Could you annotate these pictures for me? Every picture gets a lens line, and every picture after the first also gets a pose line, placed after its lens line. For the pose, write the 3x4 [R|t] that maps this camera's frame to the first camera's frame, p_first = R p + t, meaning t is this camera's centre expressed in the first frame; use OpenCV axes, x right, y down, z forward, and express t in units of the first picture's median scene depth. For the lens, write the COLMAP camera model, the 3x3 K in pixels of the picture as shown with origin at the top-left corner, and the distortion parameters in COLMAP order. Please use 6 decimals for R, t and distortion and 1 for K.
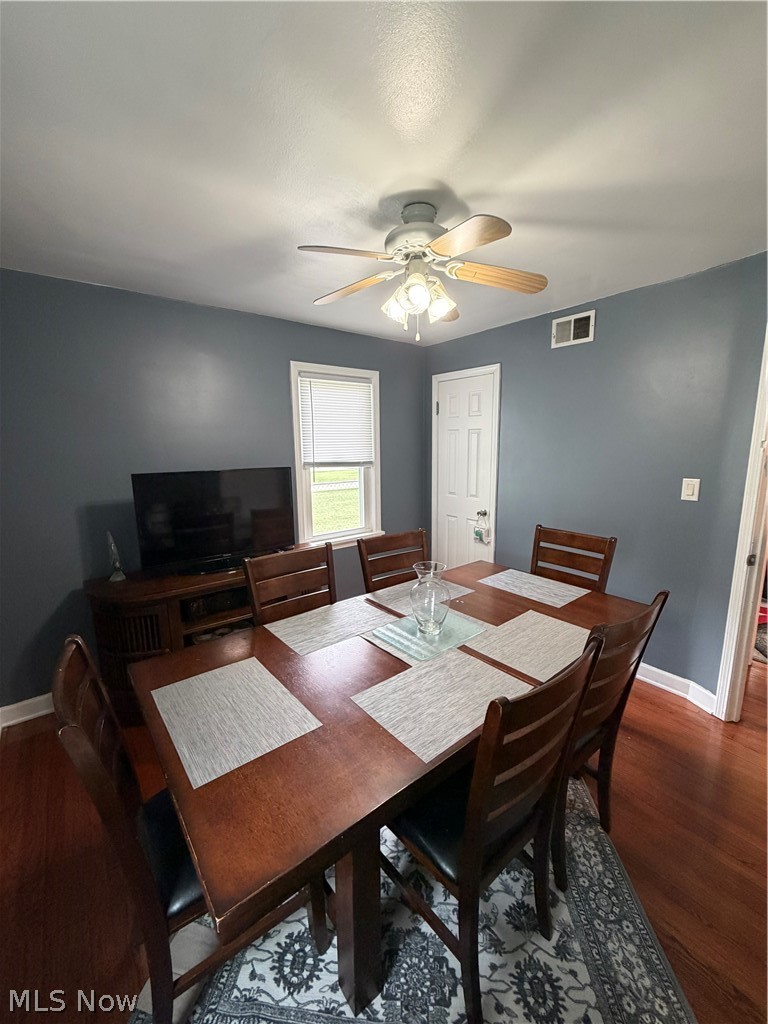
lens RADIAL K [[409.6, 0, 381.8], [0, 409.6, 512.5], [0, 0, 1]] dist [-0.000374, 0.000017]
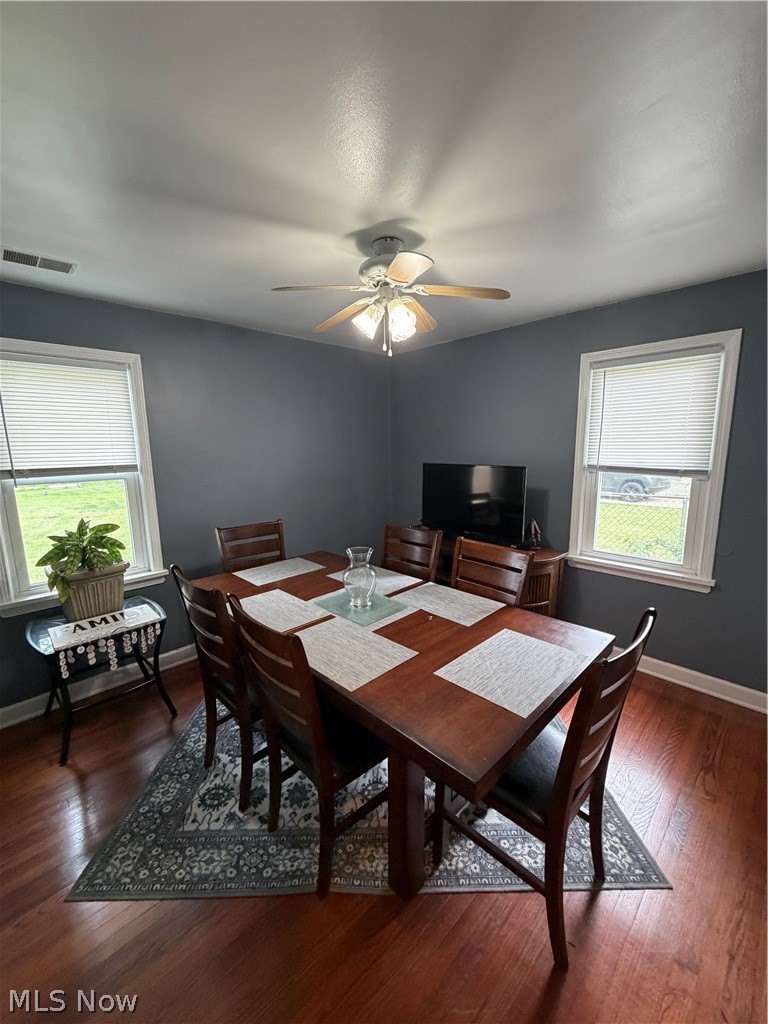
lens RADIAL K [[409.6, 0, 380.9], [0, 409.6, 513.8], [0, 0, 1]] dist [-0.000374, 0.000017]
pose [[0.092409, 0.172463, -0.980672, 1.457267], [-0.161654, 0.974418, 0.156130, -0.190823], [0.982511, 0.144102, 0.117925, 1.039741]]
